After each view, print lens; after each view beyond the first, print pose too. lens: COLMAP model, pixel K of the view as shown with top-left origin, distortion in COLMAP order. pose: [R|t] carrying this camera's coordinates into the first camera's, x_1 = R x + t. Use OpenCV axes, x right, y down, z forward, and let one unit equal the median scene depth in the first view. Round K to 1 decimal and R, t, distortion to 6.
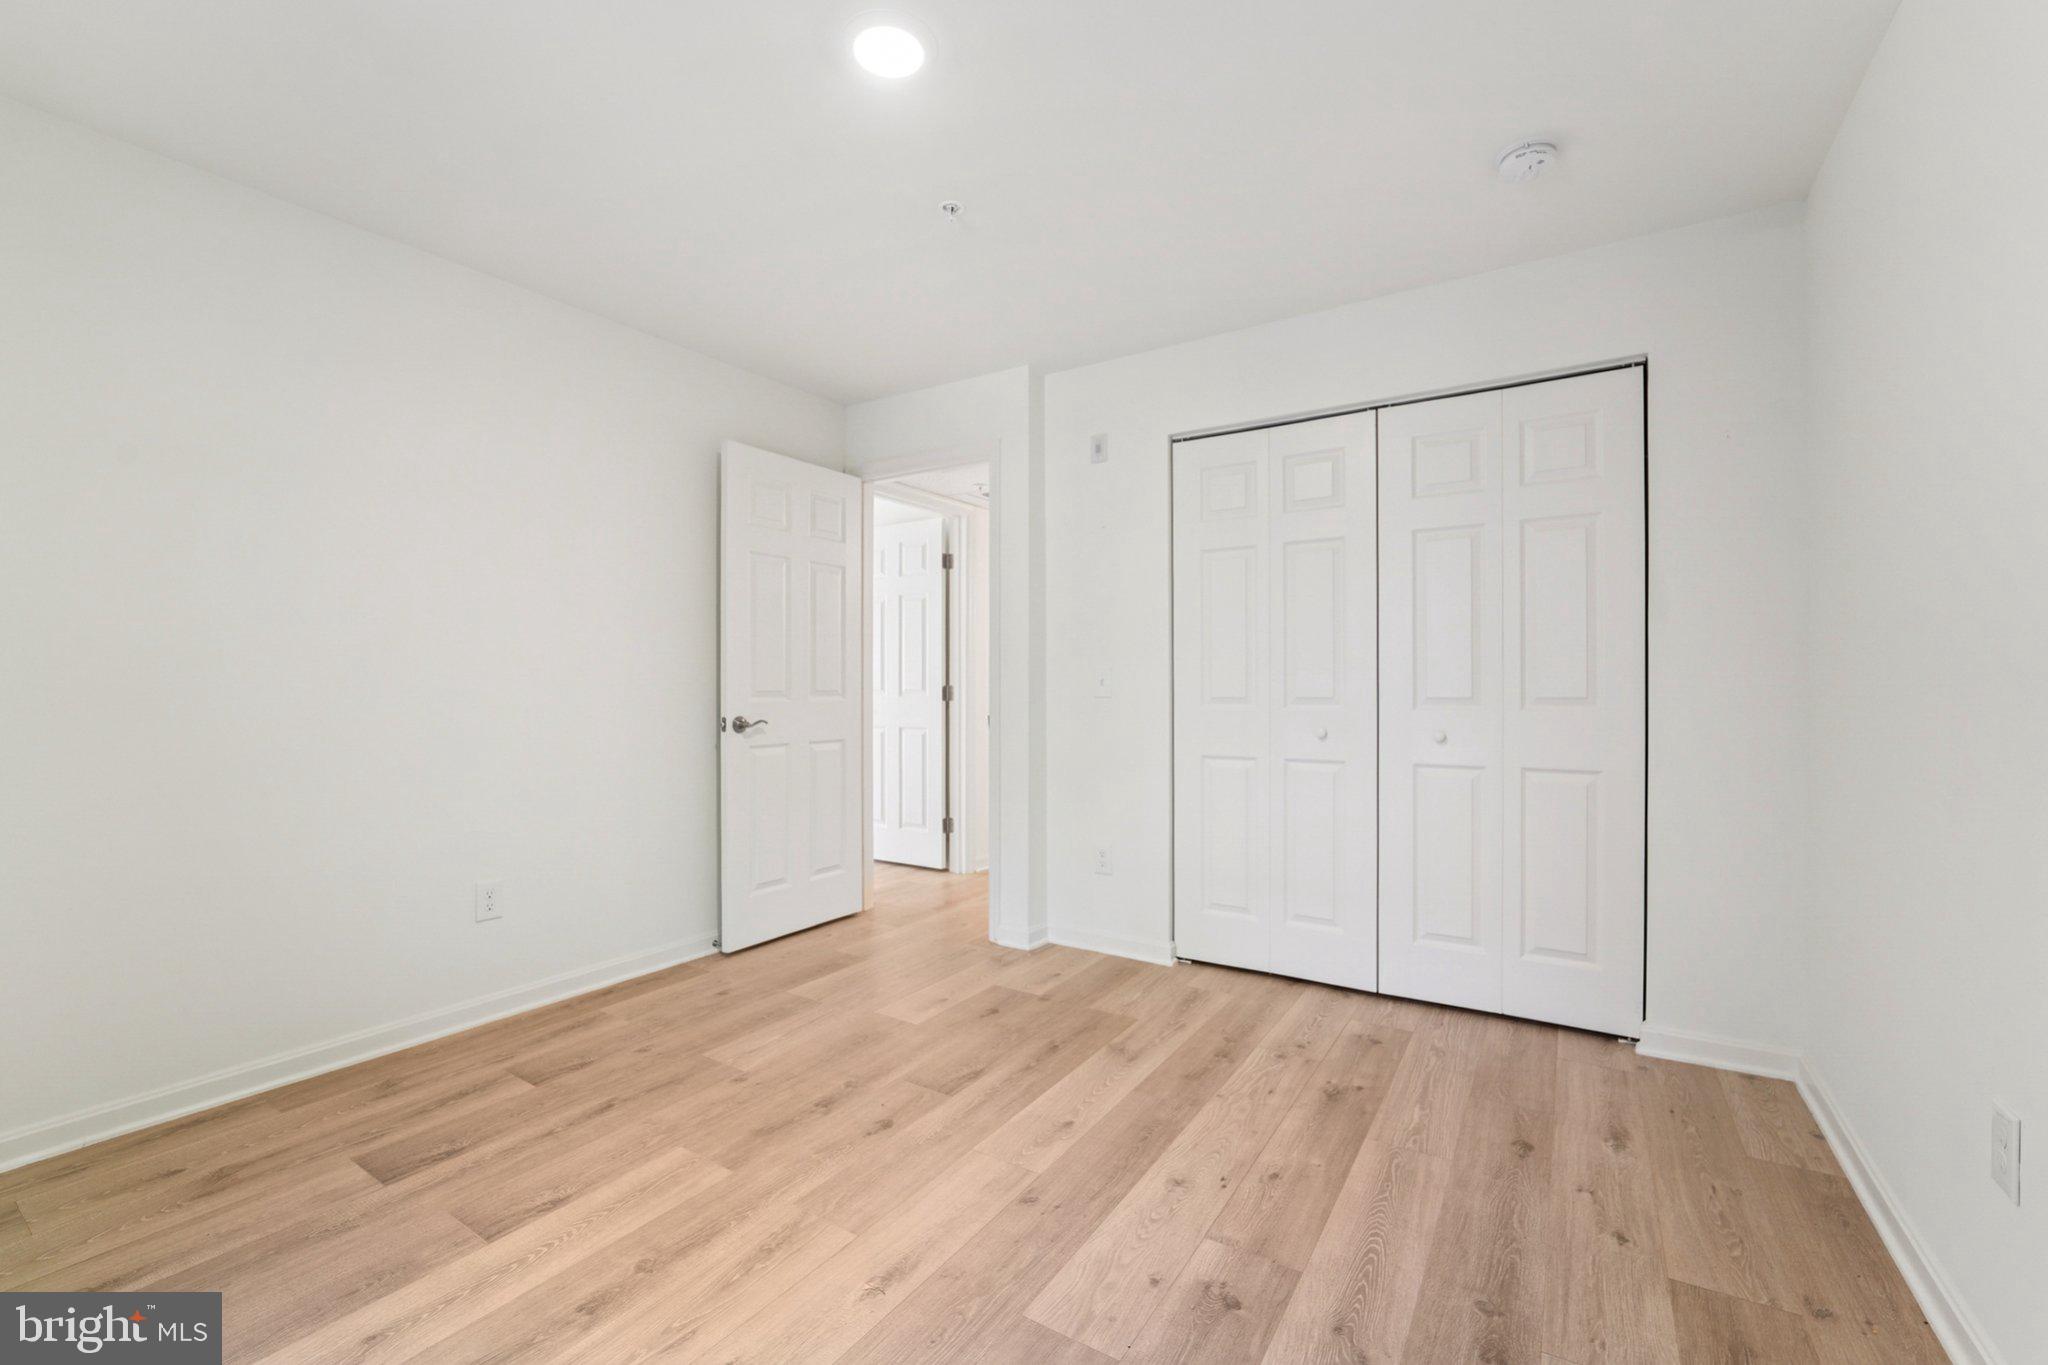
lens RADIAL K [[844.7, 0, 1024.1], [0, 844.7, 679.0], [0, 0, 1]] dist [-0.018482, 0.001966]
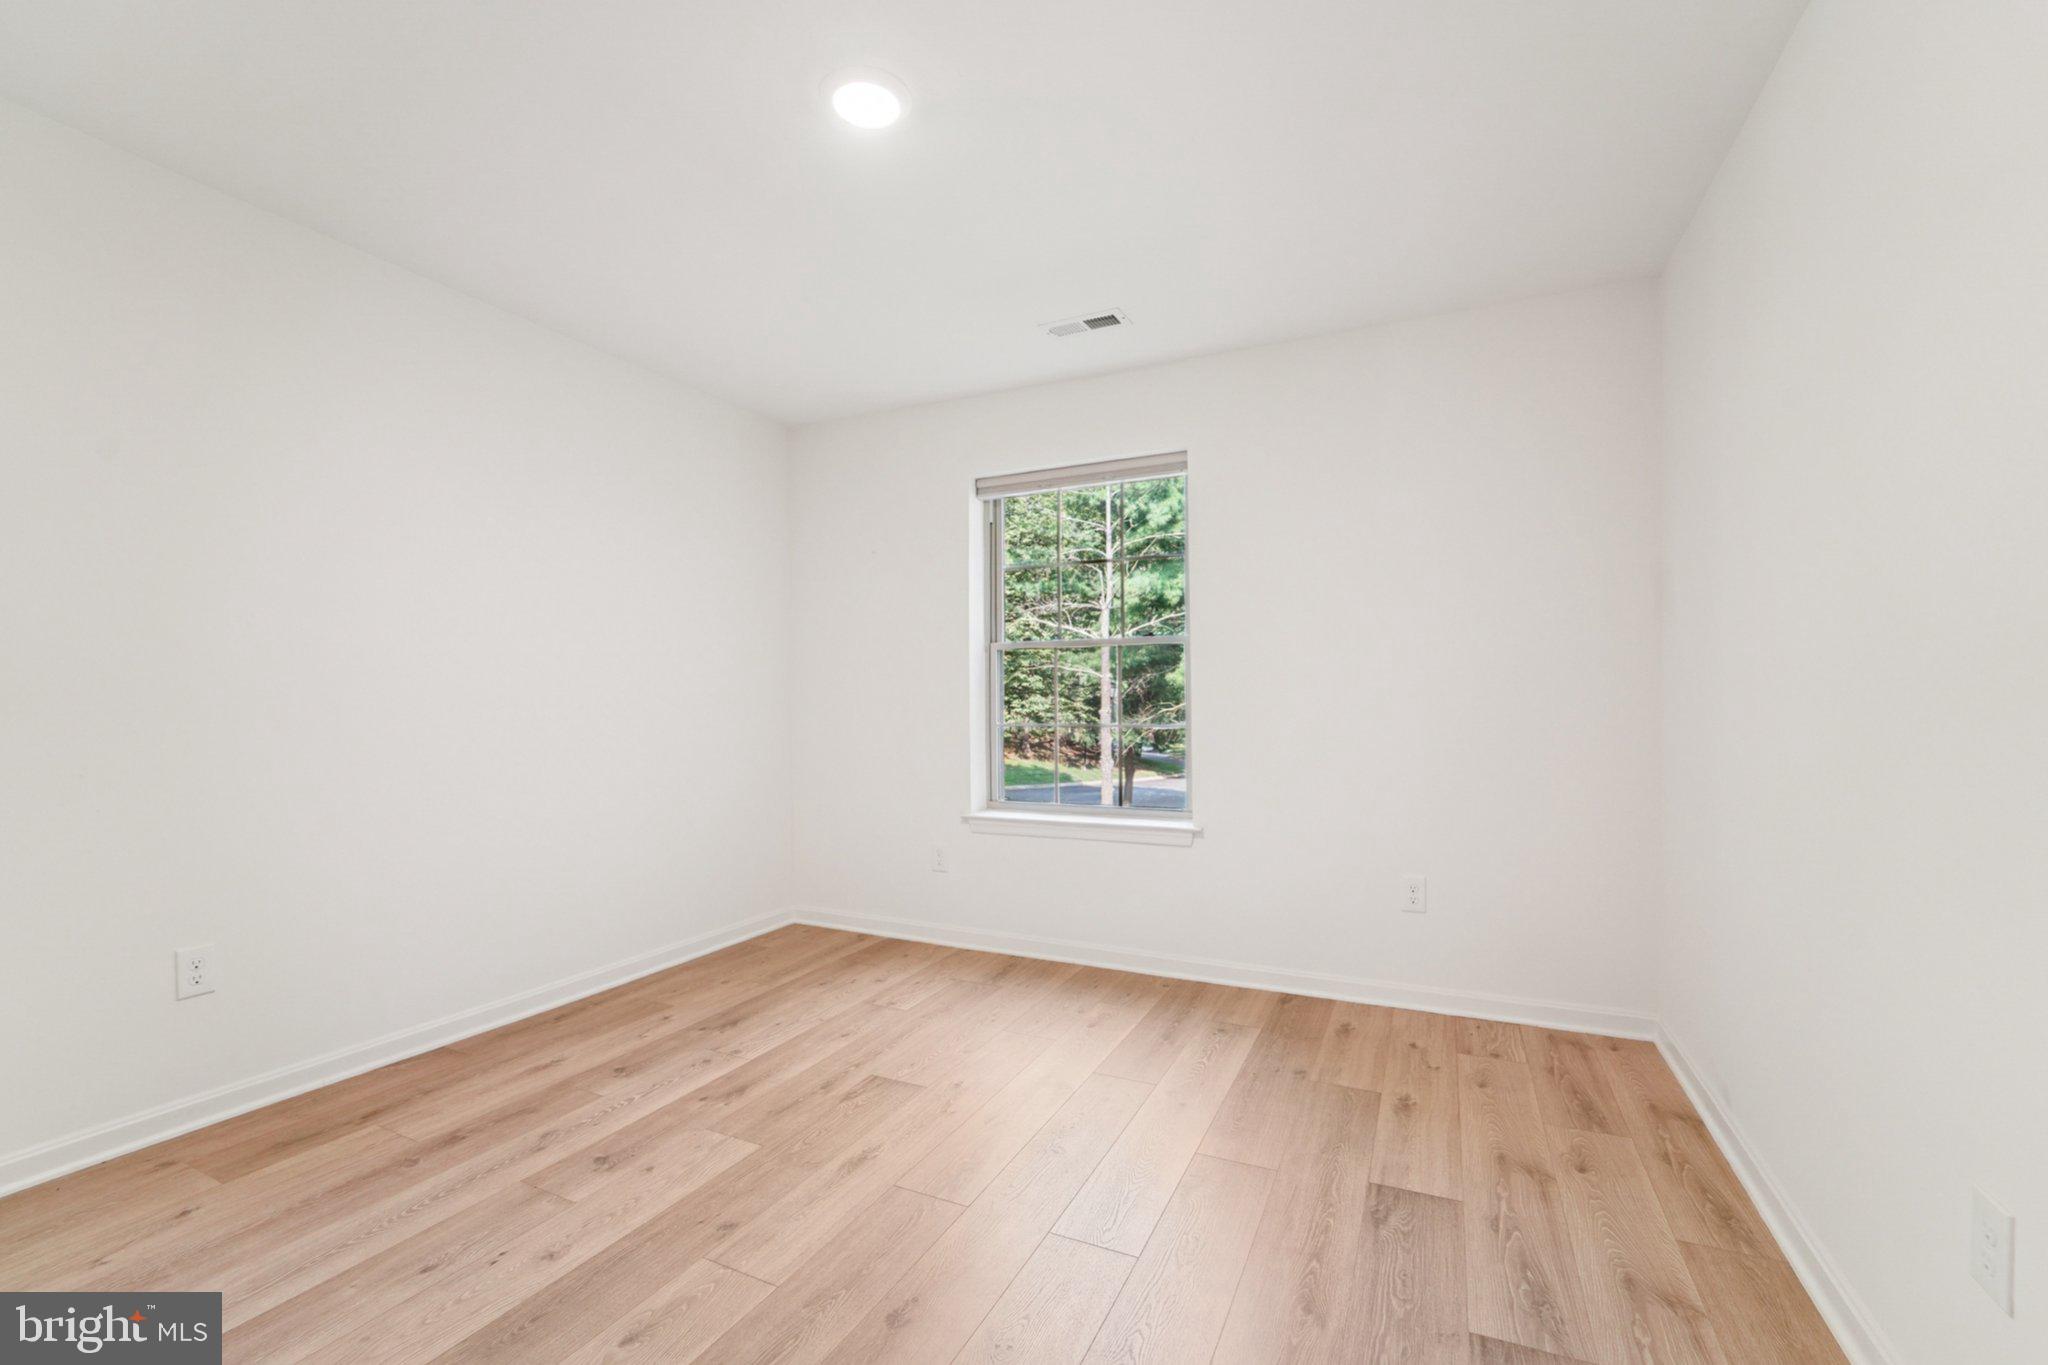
lens RADIAL K [[844.7, 0, 1024.8], [0, 844.7, 687.6], [0, 0, 1]] dist [-0.018482, 0.001966]
pose [[-0.991594, 0.004454, -0.129308, -0.216005], [0.006932, 0.999801, -0.018719, 0.011120], [0.129199, -0.019458, -0.991428, 2.033924]]
